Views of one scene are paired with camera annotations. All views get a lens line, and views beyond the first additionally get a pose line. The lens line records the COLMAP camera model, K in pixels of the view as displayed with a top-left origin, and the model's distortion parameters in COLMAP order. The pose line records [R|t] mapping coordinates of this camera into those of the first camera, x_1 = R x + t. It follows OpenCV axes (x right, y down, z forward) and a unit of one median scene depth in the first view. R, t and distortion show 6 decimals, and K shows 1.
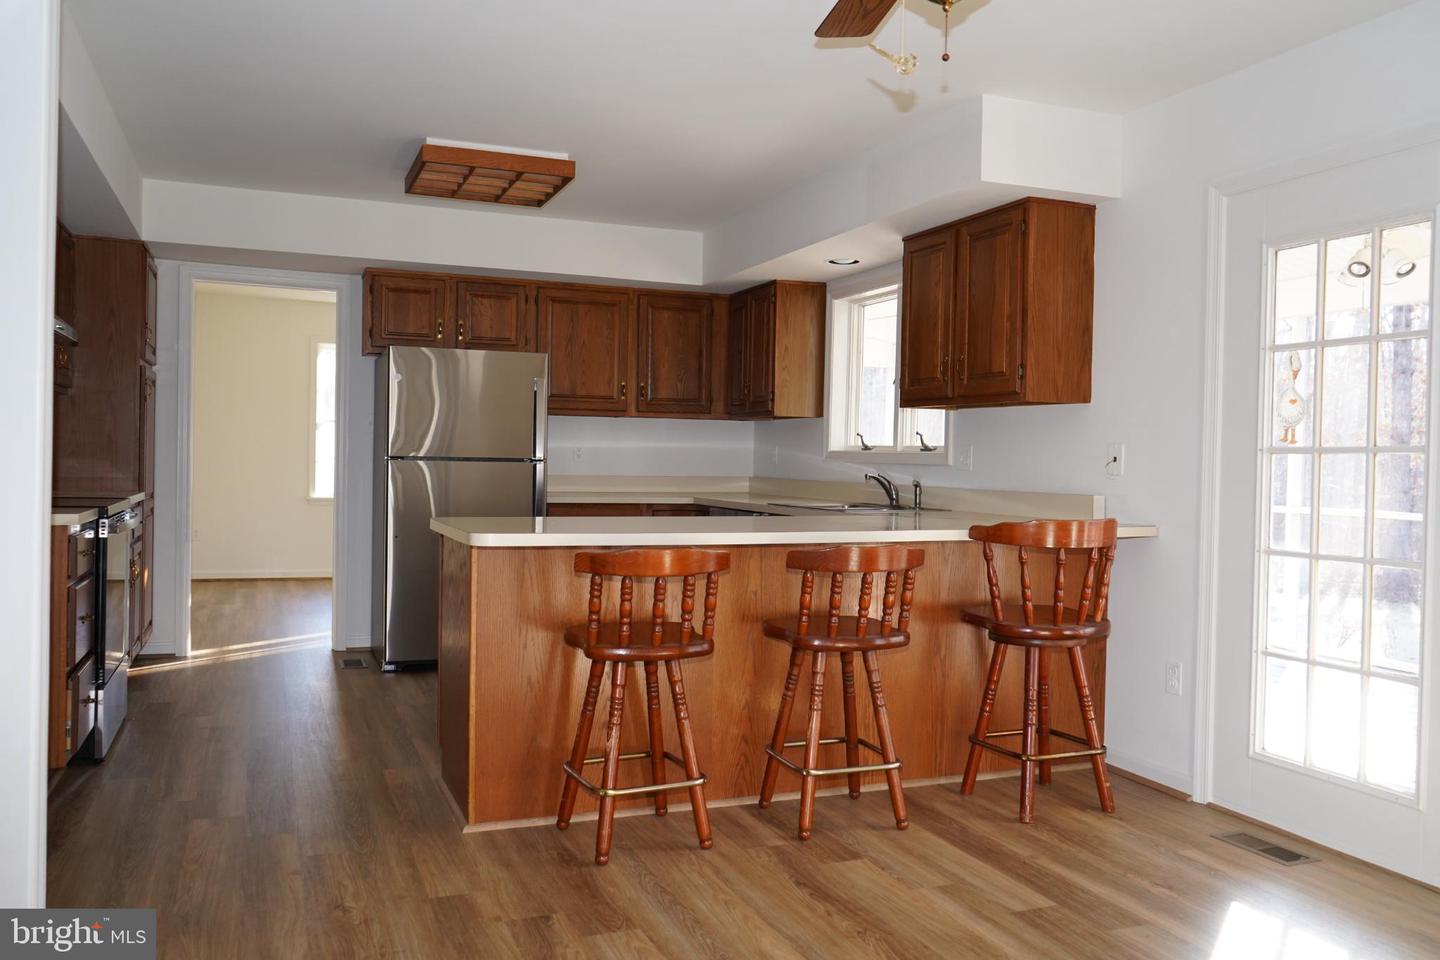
lens RADIAL K [[1146.6, 0, 724.7], [0, 1146.6, 477.0], [0, 0, 1]] dist [-0.010919, 0.004109]
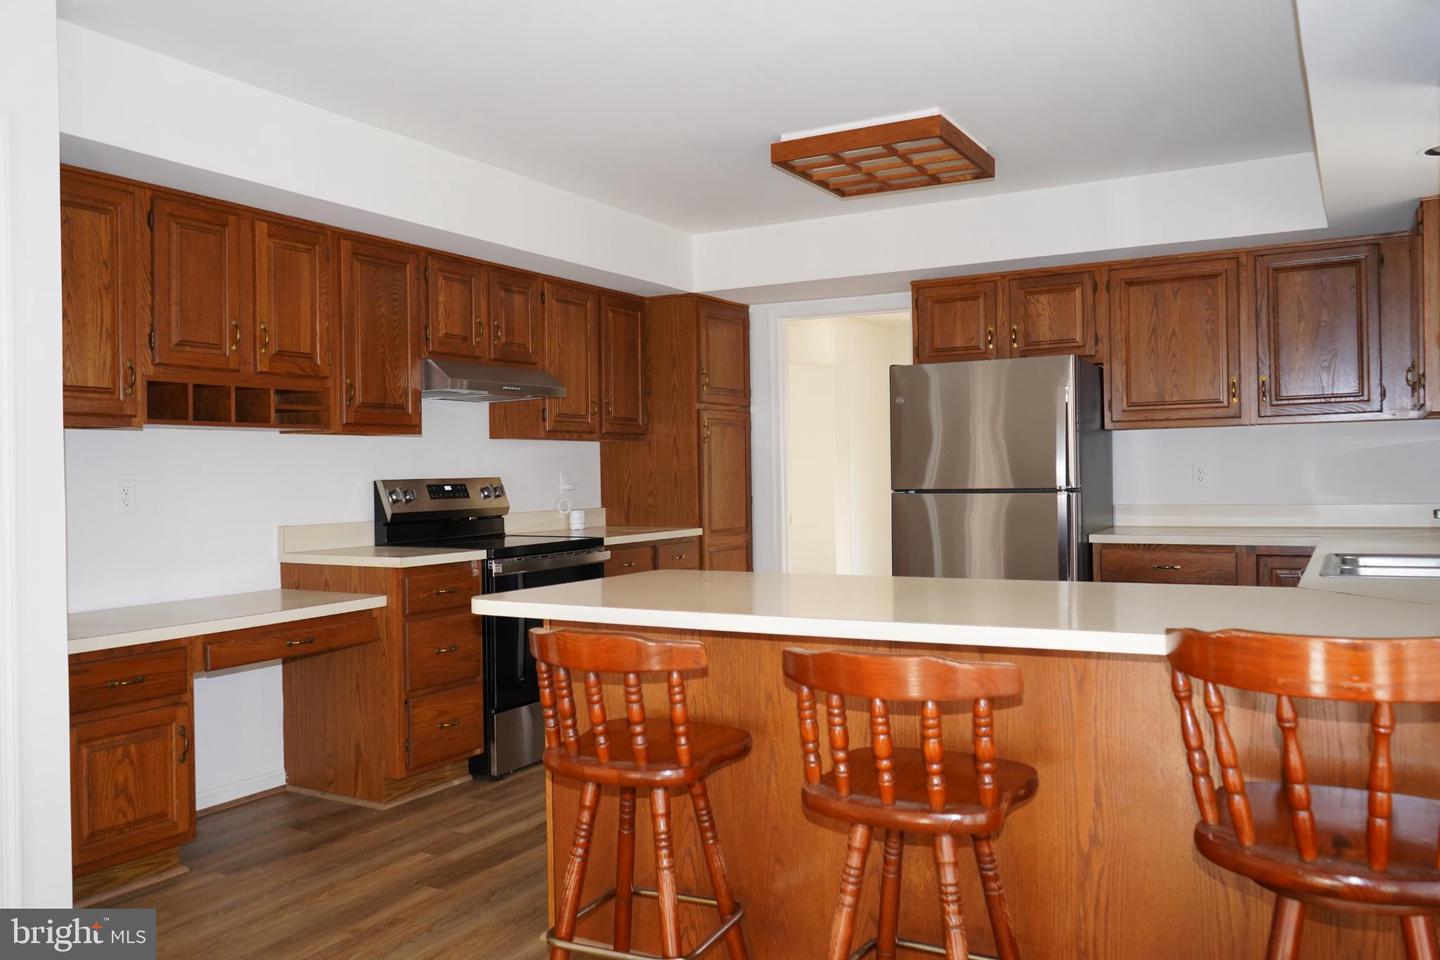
lens RADIAL K [[1146.6, 0, 720.4], [0, 1146.6, 479.5], [0, 0, 1]] dist [-0.010919, 0.004109]
pose [[0.622943, -0.020707, -0.781993, 0.292602], [0.013889, 0.999785, -0.015410, -0.012493], [0.782144, -0.001262, 0.623097, 0.304035]]
